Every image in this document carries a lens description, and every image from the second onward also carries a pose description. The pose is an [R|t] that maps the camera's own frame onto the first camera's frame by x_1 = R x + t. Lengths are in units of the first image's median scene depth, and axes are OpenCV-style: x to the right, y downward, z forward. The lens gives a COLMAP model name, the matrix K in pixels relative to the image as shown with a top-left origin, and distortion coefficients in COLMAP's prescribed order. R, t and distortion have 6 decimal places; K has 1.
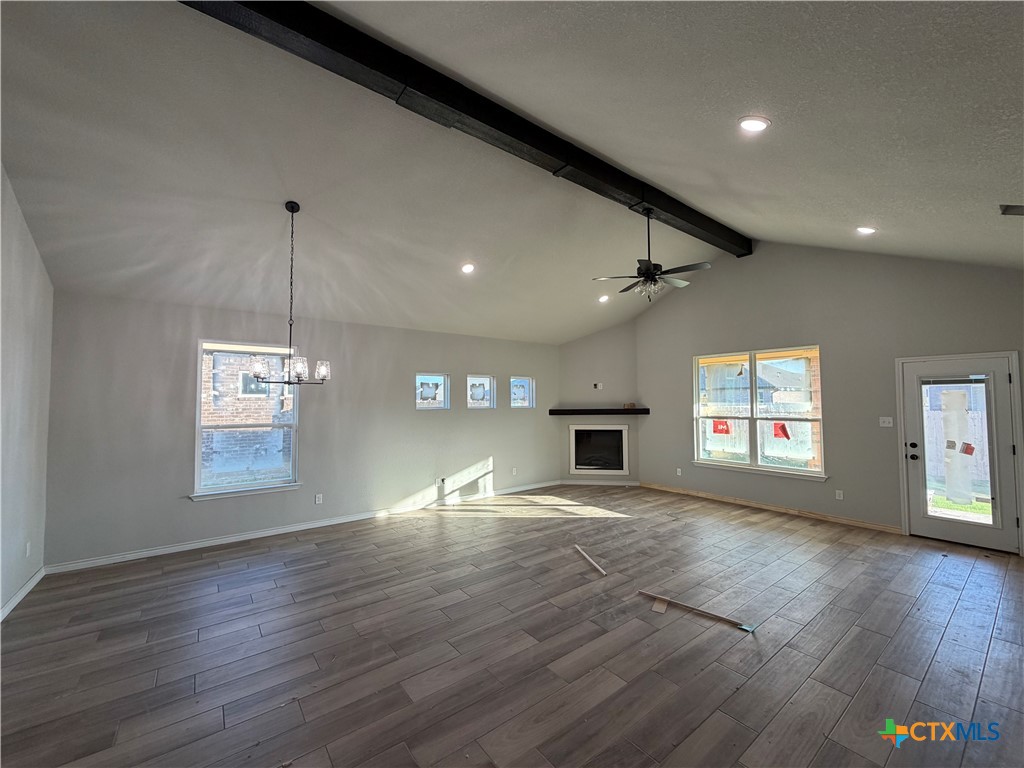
lens RADIAL K [[407.5, 0, 509.8], [0, 407.5, 385.0], [0, 0, 1]] dist [-0.000953, -0.000026]
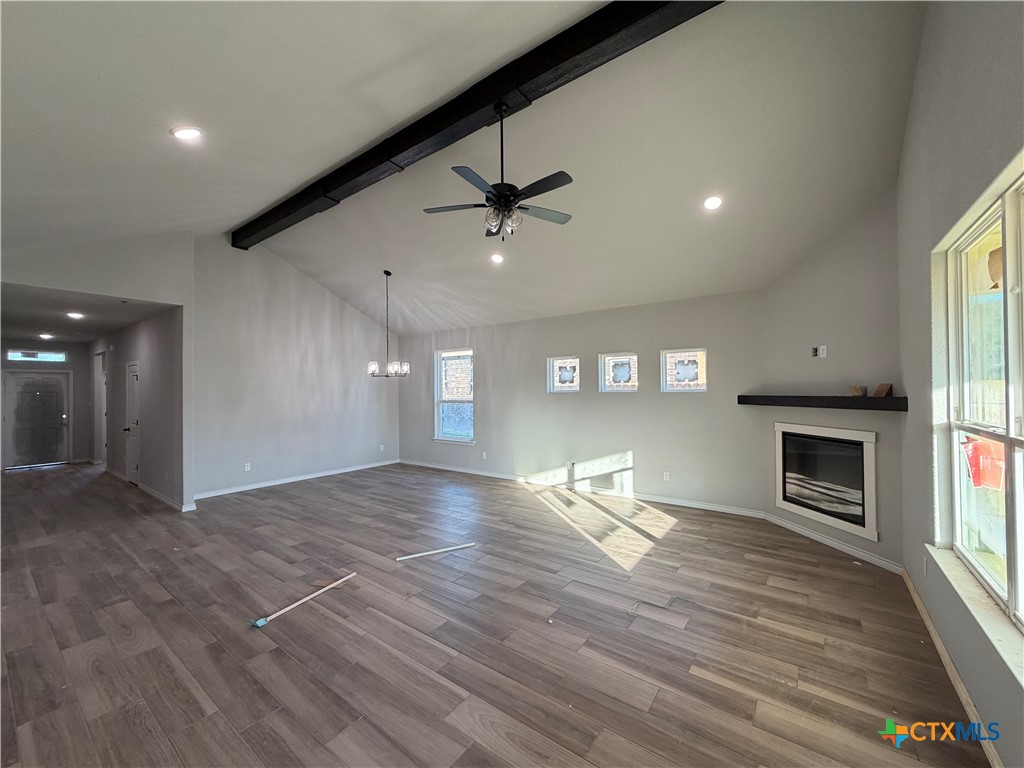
lens RADIAL K [[407.5, 0, 509.8], [0, 407.5, 385.0], [0, 0, 1]] dist [-0.000953, -0.000026]
pose [[0.276189, -0.006531, -0.961081, 0.776106], [0.048994, 0.998772, 0.007293, 0.028111], [0.959854, -0.049101, 0.276170, 0.617103]]
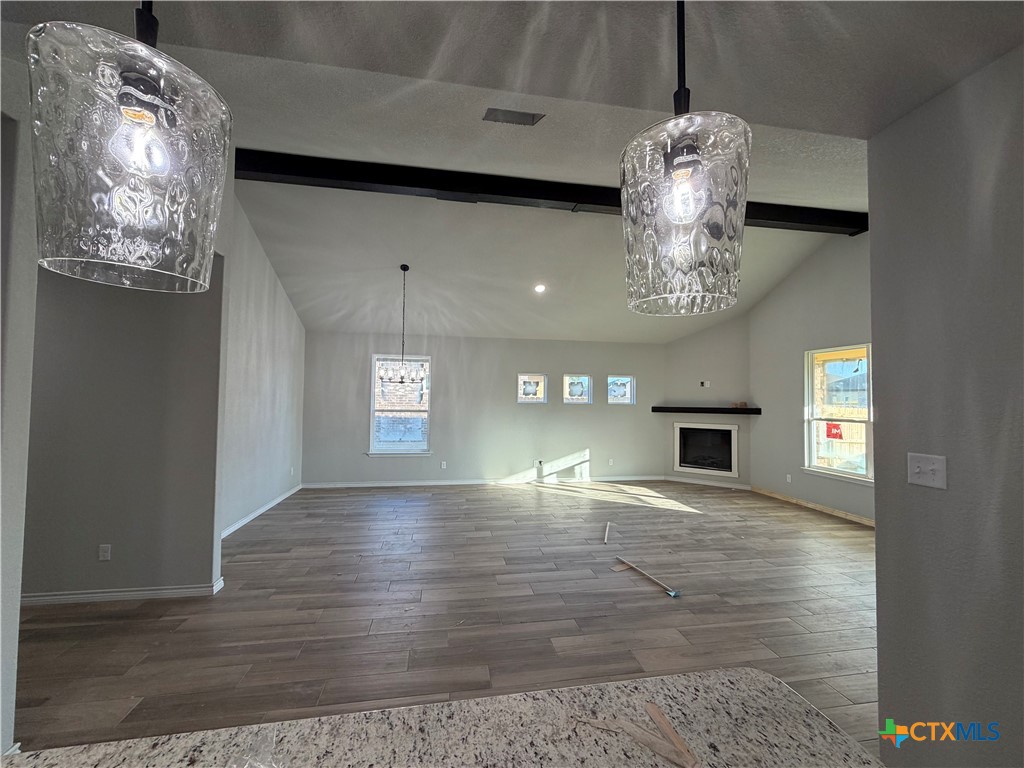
lens RADIAL K [[407.5, 0, 509.8], [0, 407.5, 385.0], [0, 0, 1]] dist [-0.000953, -0.000026]
pose [[0.885038, 0.001786, -0.465516, 0.330504], [0.001351, 0.999979, 0.006403, -0.002624], [0.465517, -0.006296, 0.885016, -0.110619]]
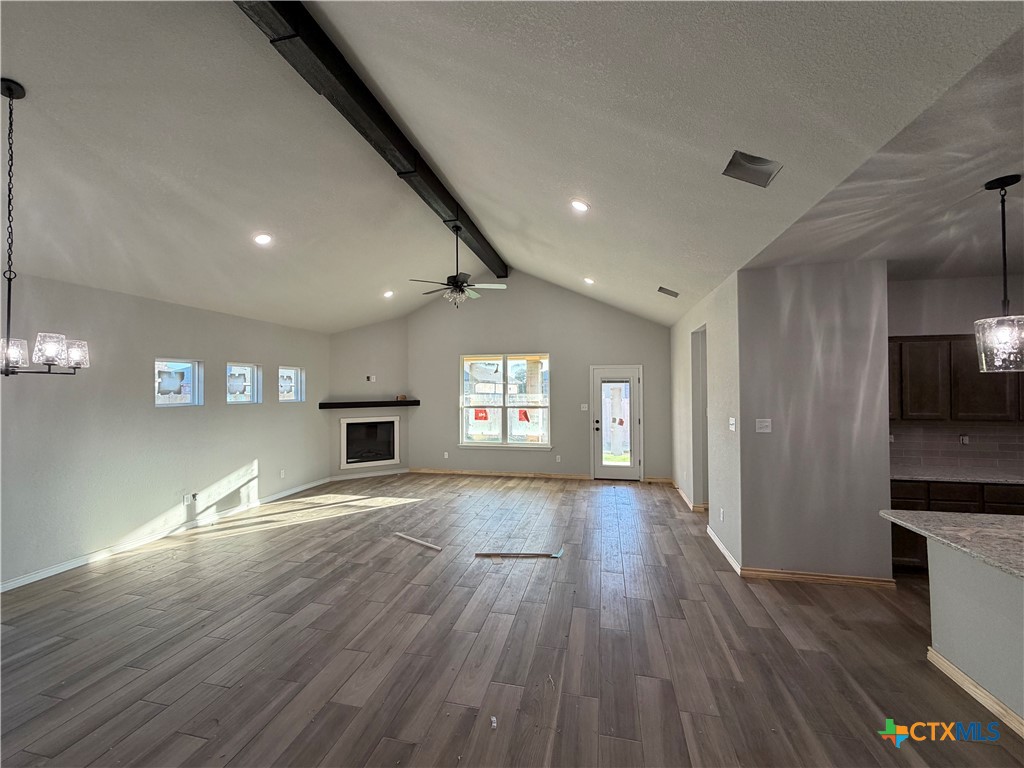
lens RADIAL K [[407.5, 0, 509.8], [0, 407.5, 385.0], [0, 0, 1]] dist [-0.000953, -0.000026]
pose [[0.767187, 0.007946, 0.641374, -0.211557], [-0.024142, 0.999572, 0.016494, -0.008259], [-0.640969, -0.028138, 0.767051, 0.014139]]
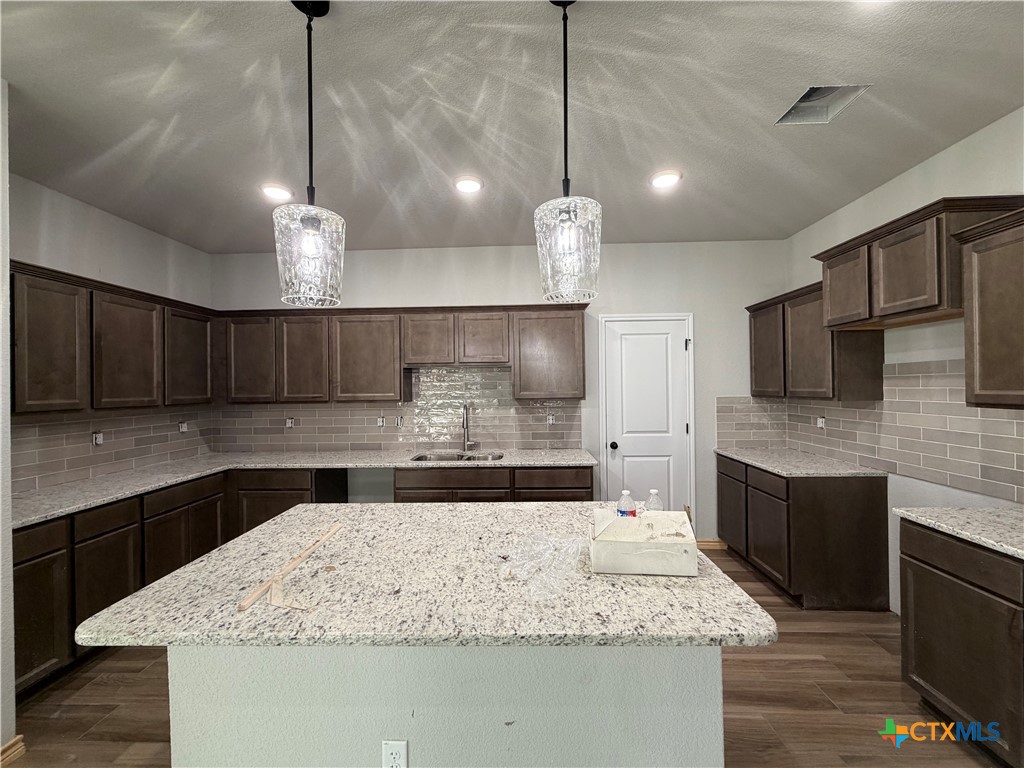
lens RADIAL K [[407.5, 0, 509.8], [0, 407.5, 385.0], [0, 0, 1]] dist [-0.000953, -0.000026]
pose [[-0.774028, 0.019631, 0.632847, 0.110412], [-0.005934, 0.999250, -0.038255, 0.026351], [-0.633124, -0.033366, -0.773331, 0.105381]]
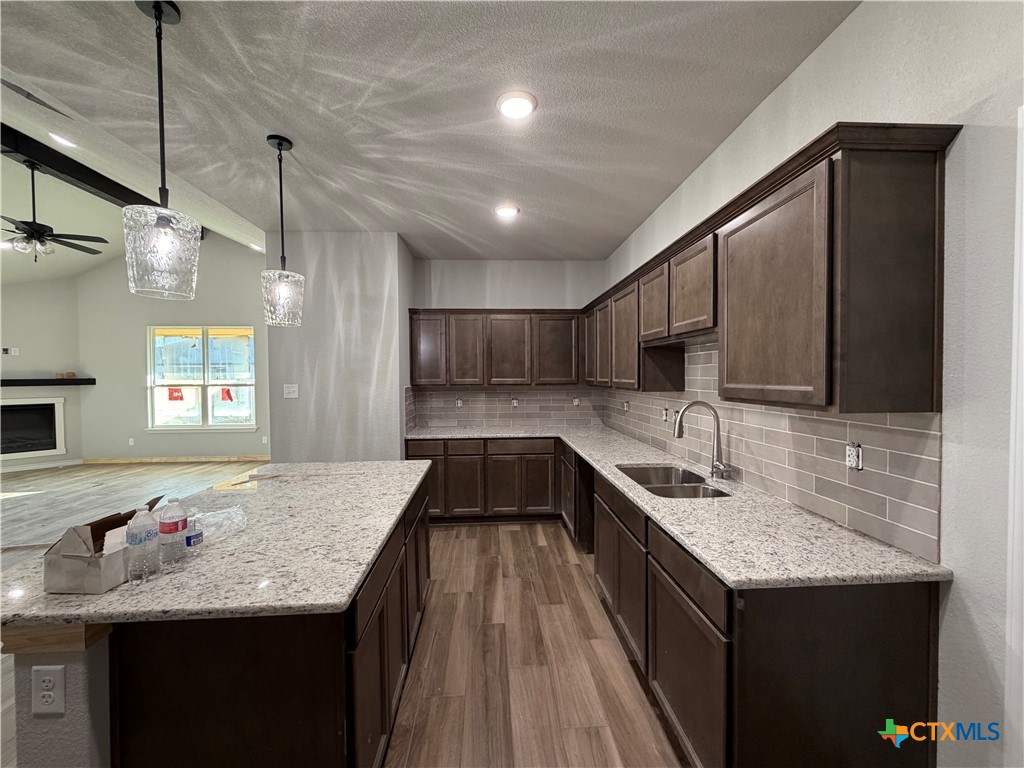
lens RADIAL K [[407.5, 0, 509.8], [0, 407.5, 385.0], [0, 0, 1]] dist [-0.000953, -0.000026]
pose [[0.563080, -0.016498, 0.826238, 0.135691], [-0.030083, 0.998729, 0.040443, 0.009077], [-0.825855, -0.047628, 0.561868, -0.357917]]
